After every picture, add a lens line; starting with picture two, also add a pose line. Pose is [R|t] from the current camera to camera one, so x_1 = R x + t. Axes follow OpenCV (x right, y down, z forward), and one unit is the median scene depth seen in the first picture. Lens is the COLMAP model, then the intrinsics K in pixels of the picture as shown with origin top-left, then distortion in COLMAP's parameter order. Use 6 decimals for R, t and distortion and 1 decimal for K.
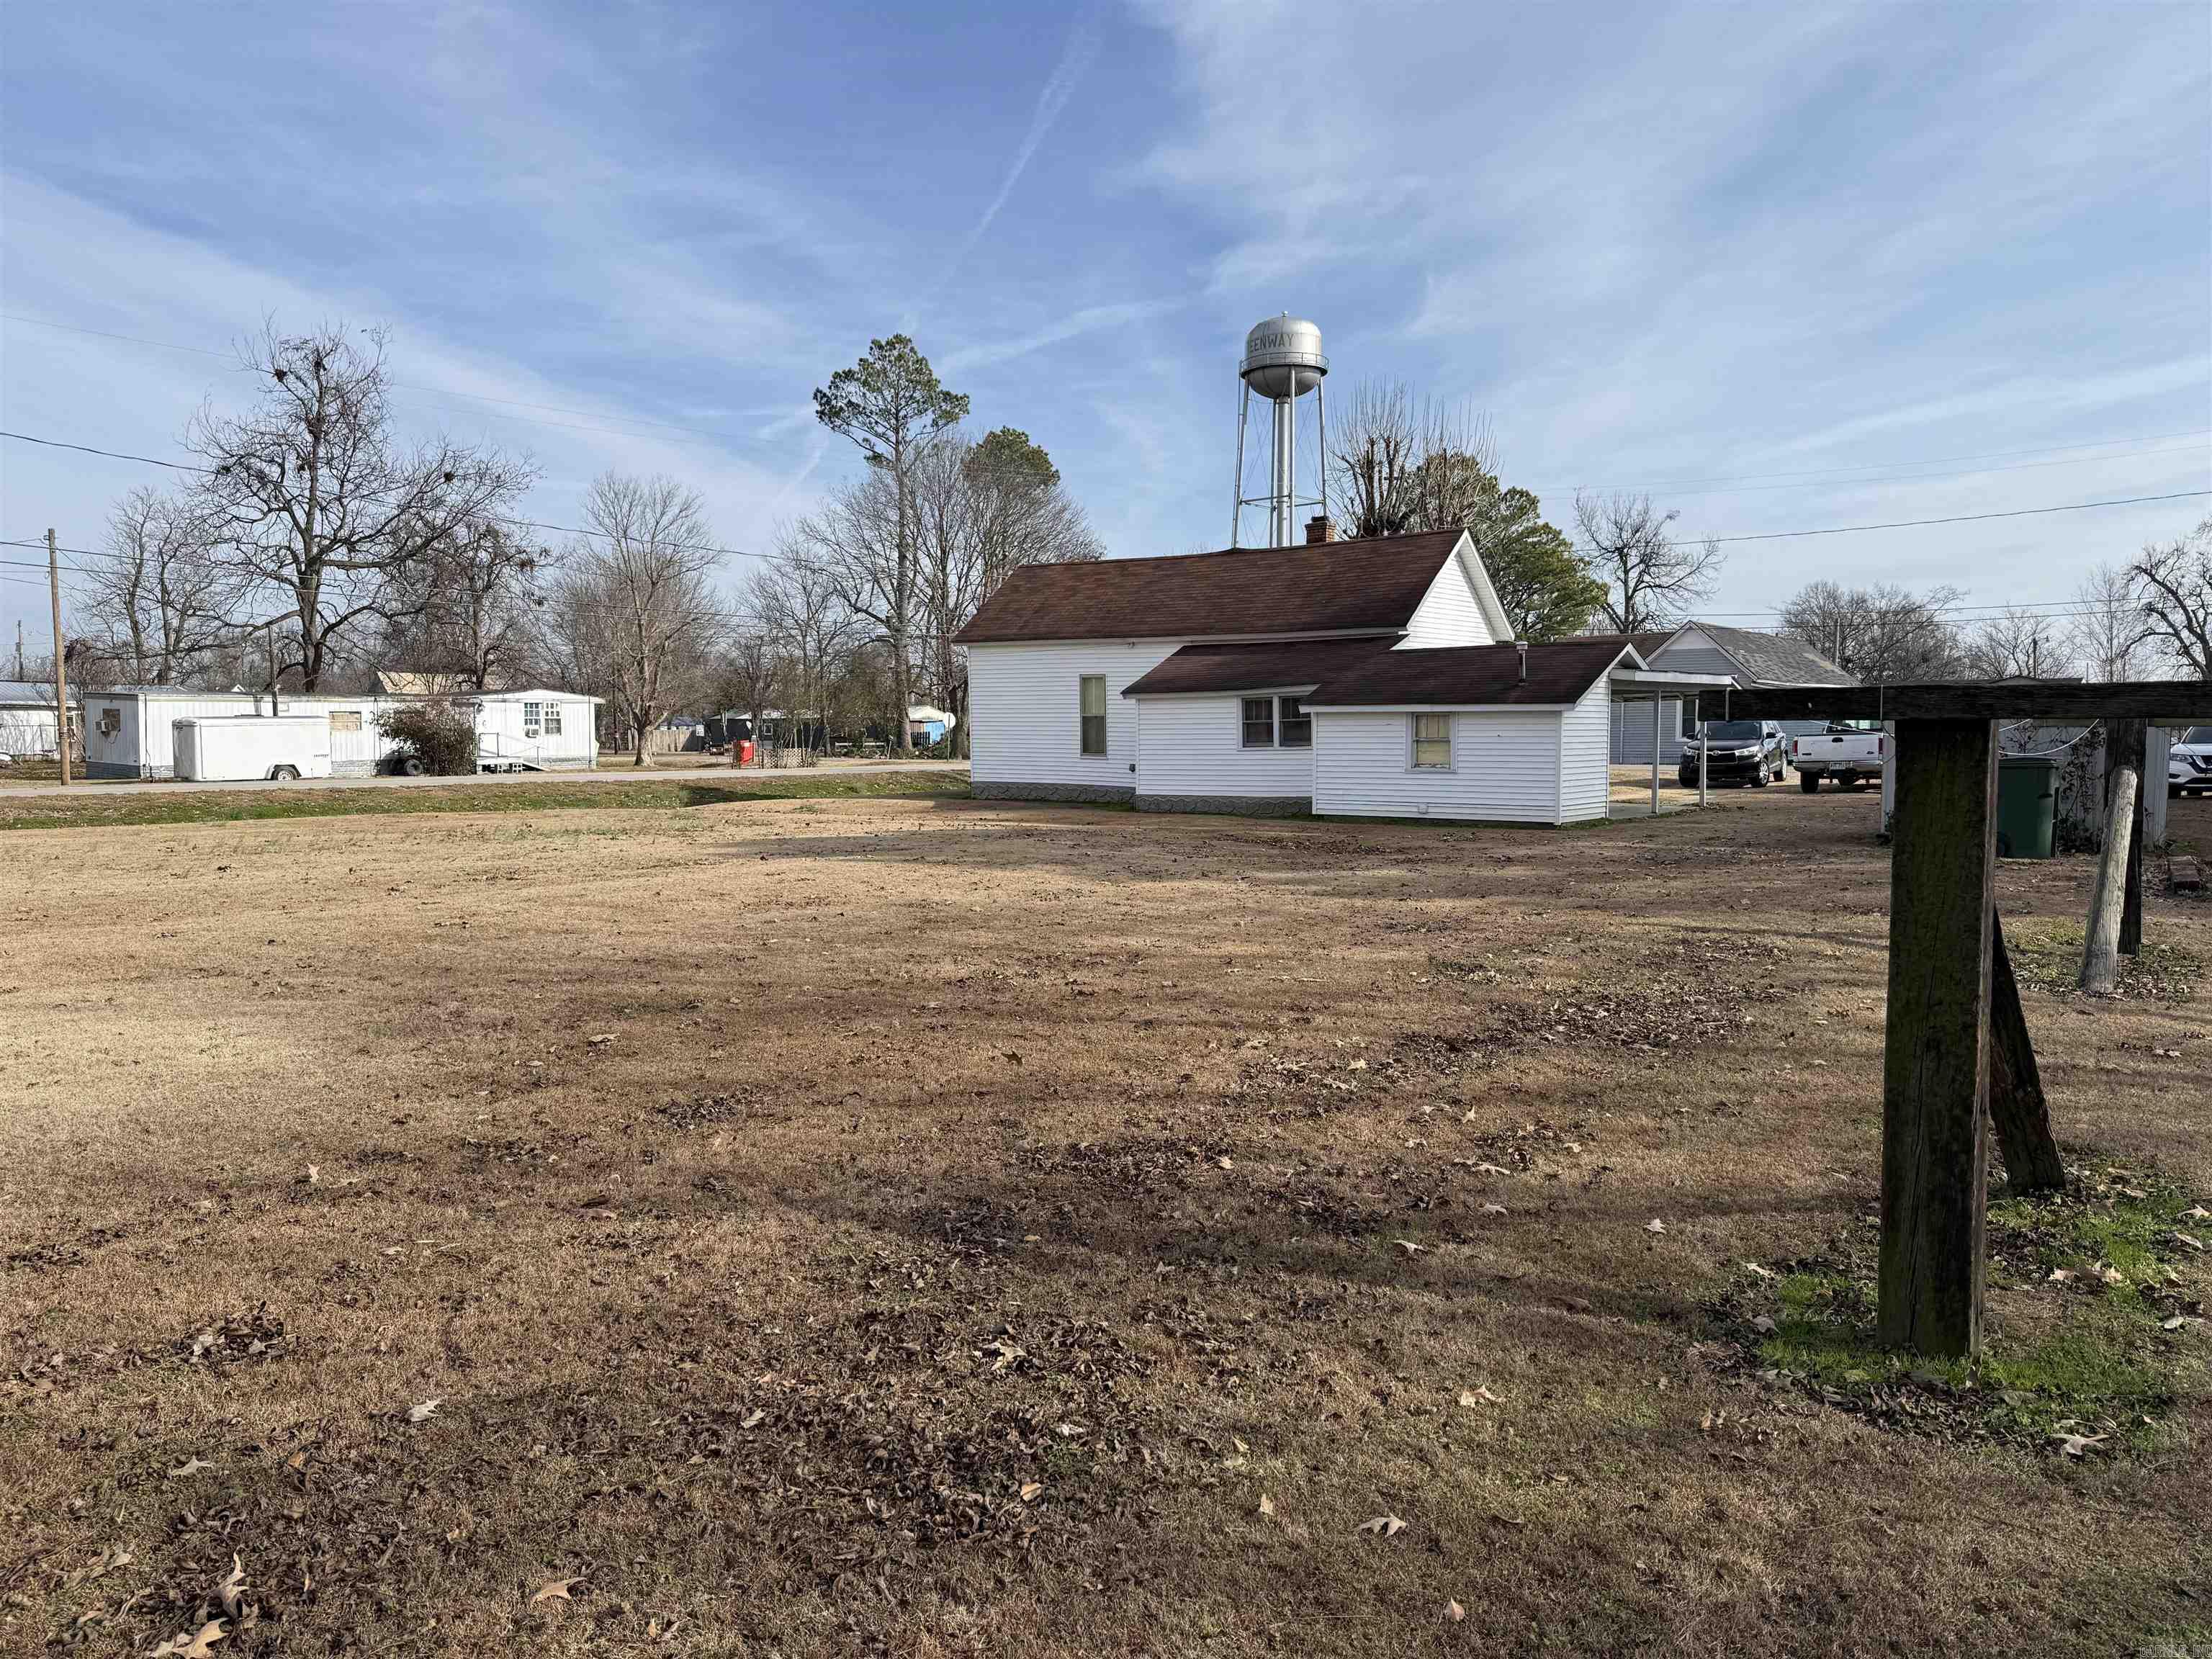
lens RADIAL K [[1547.0, 0, 1069.9], [0, 1547.0, 822.5], [0, 0, 1]] dist [0.085536, -0.110203]
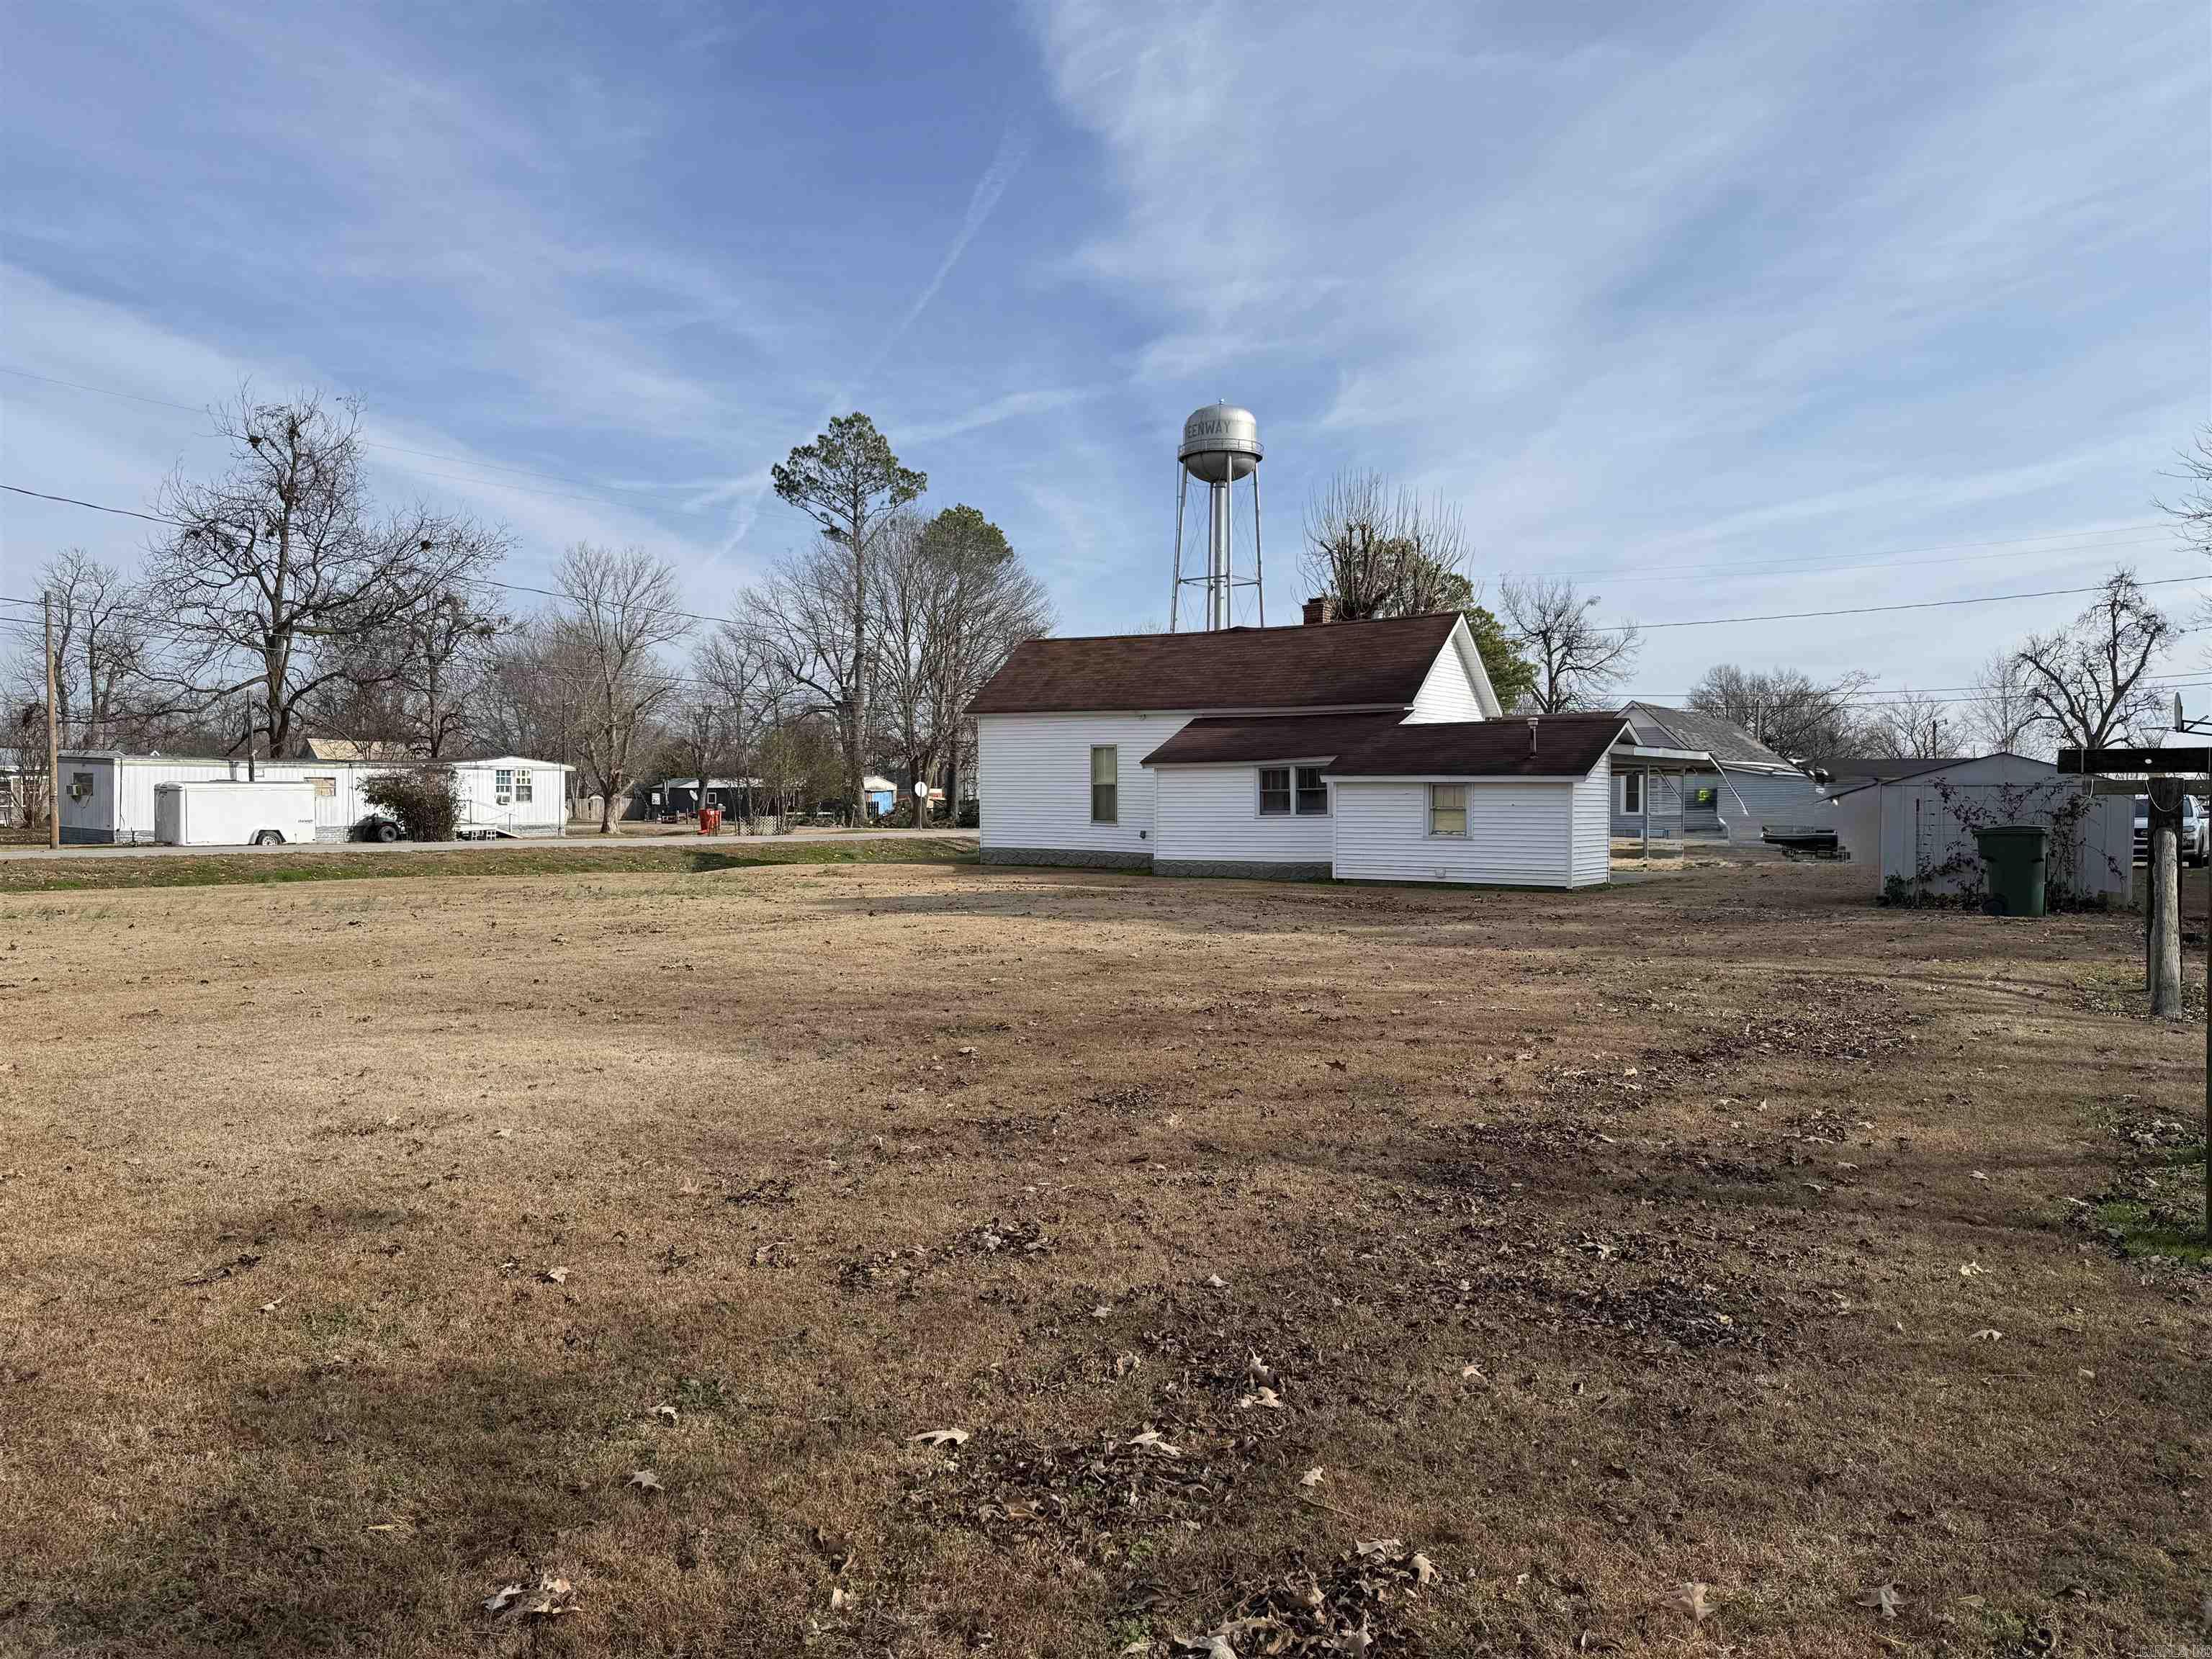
lens RADIAL K [[1543.7, 0, 1099.2], [0, 1543.7, 824.3], [0, 0, 1]] dist [0.059536, -0.054879]
pose [[0.997517, 0.005033, 0.070244, -0.034713], [-0.001837, 0.998963, -0.045500, 0.002760], [-0.070400, 0.045258, 0.996492, -0.017663]]
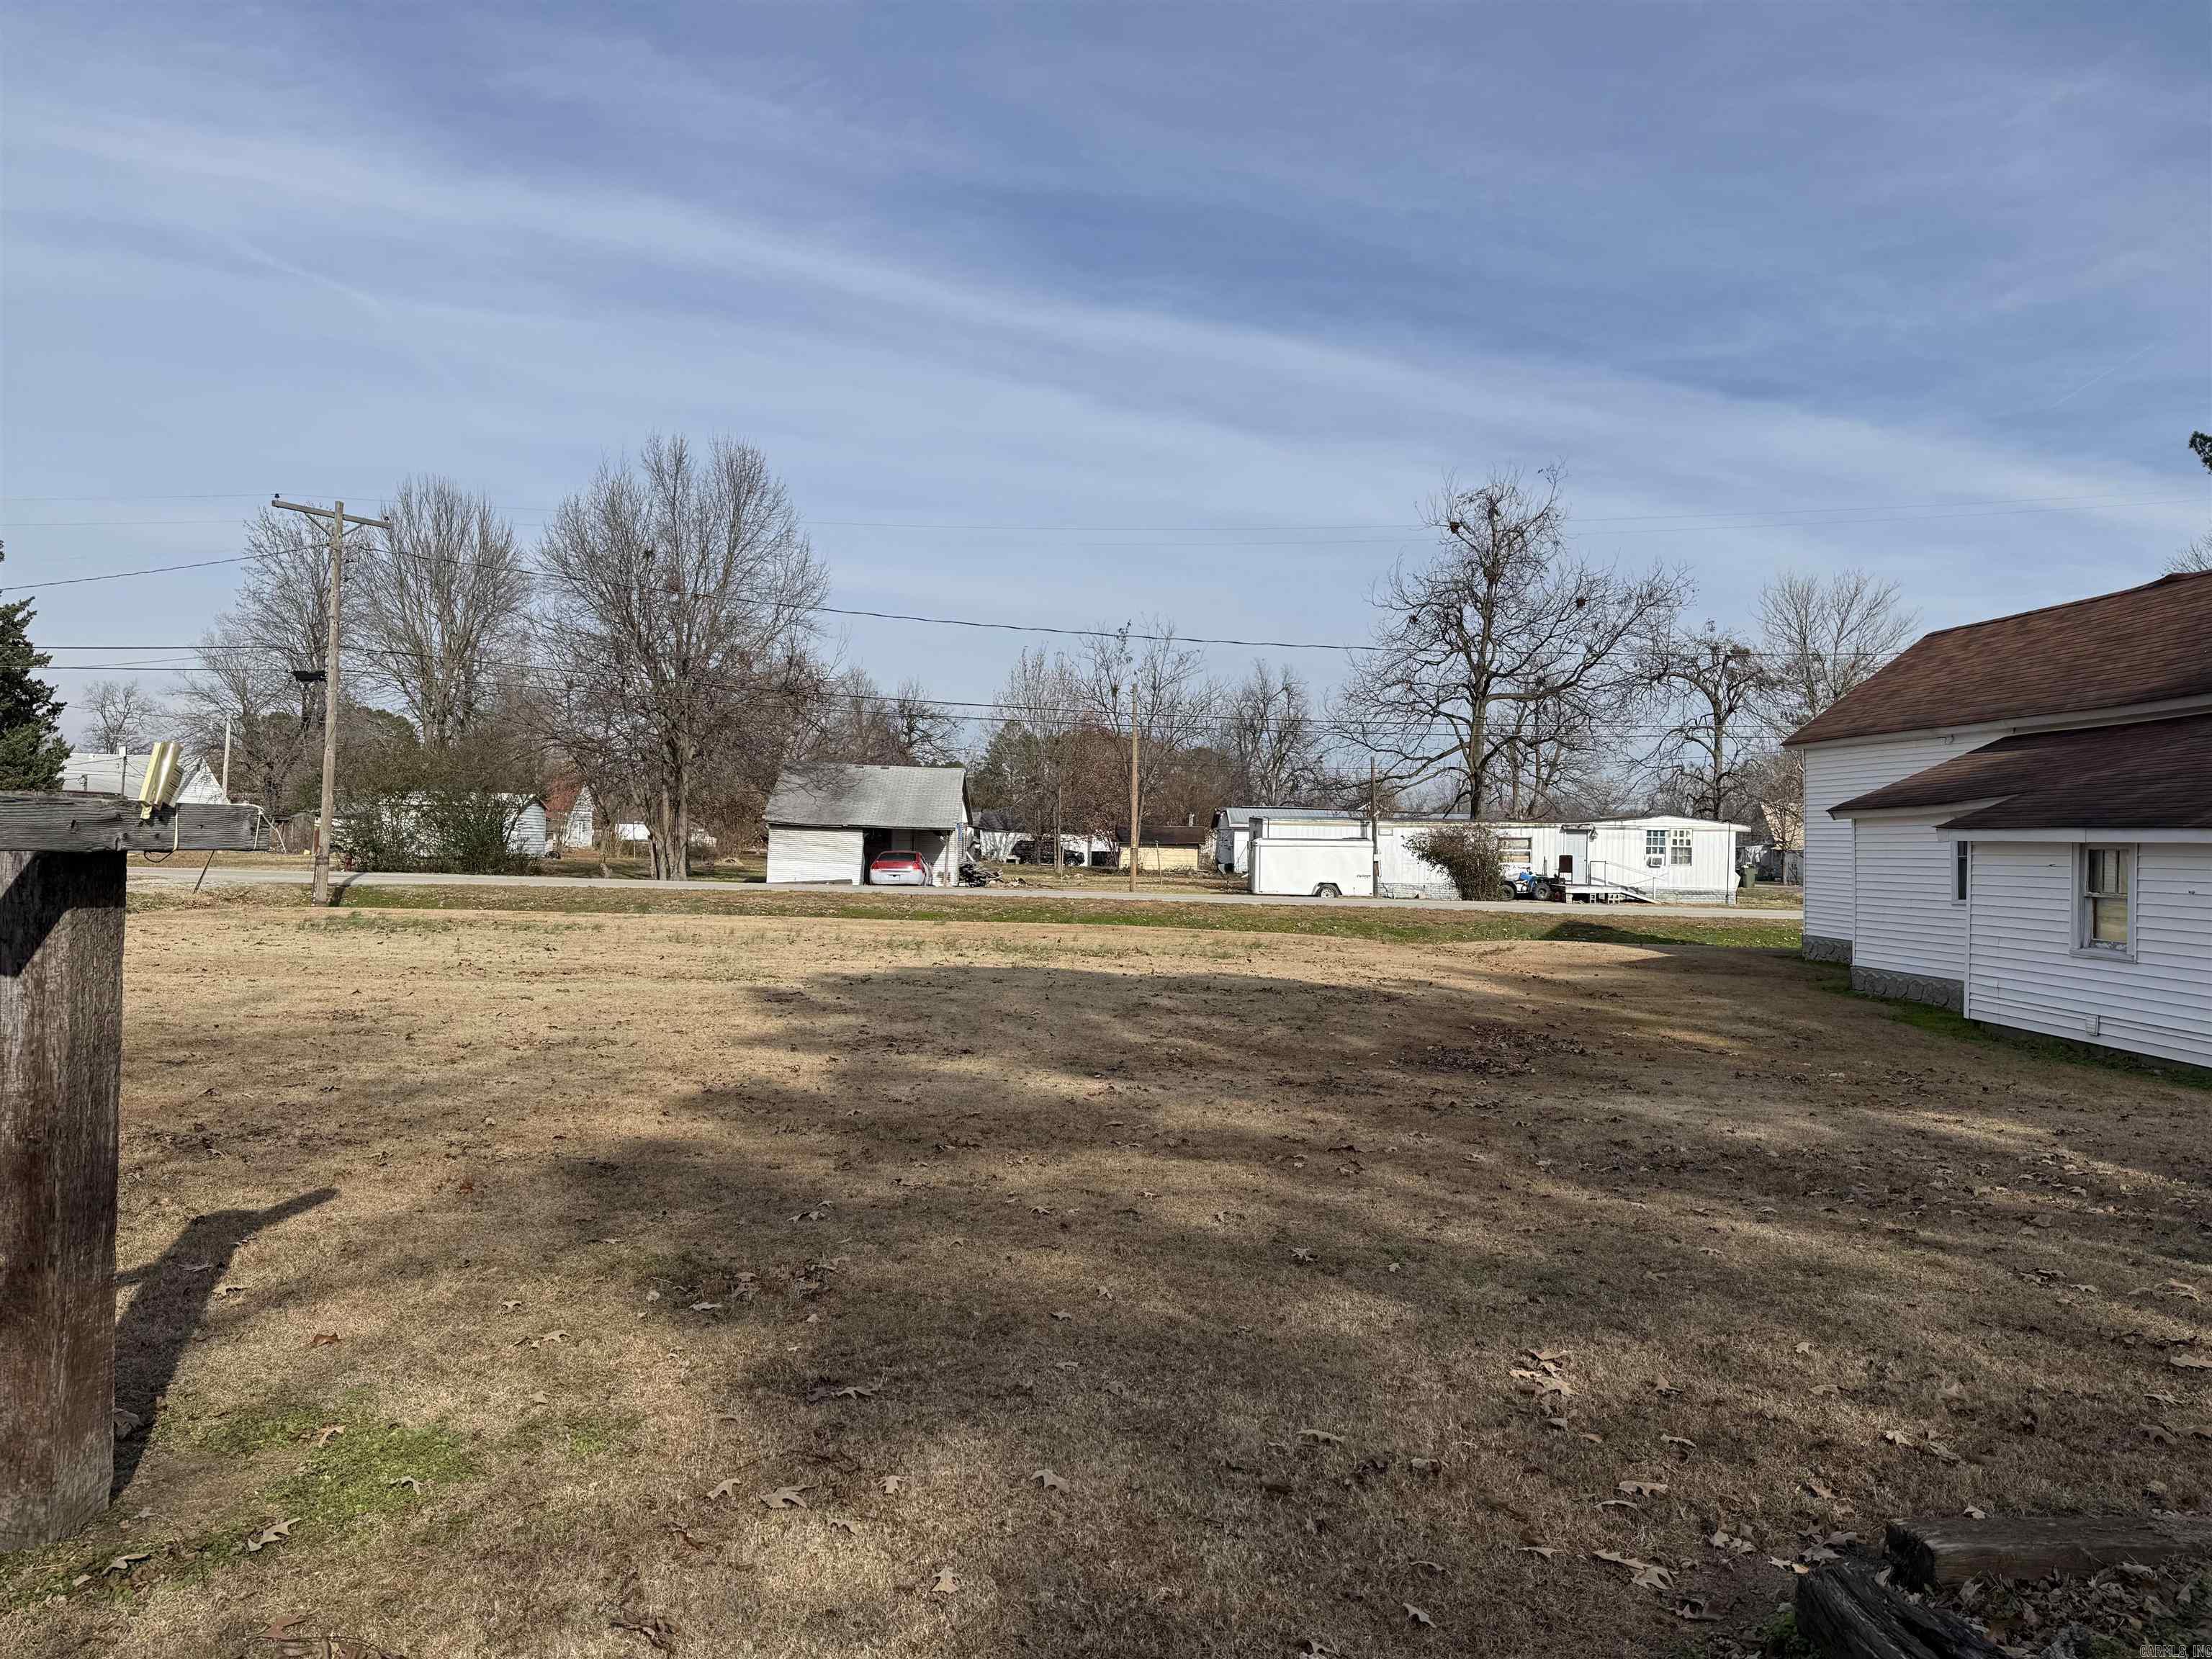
lens RADIAL K [[1536.2, 0, 1106.0], [0, 1536.2, 829.5], [0, 0, 1]] dist [0.138714, -0.085221]
pose [[0.610627, 0.009819, -0.791857, 0.196742], [-0.073496, 0.996310, -0.044320, -0.011657], [0.788500, 0.085261, 0.609096, 0.173700]]
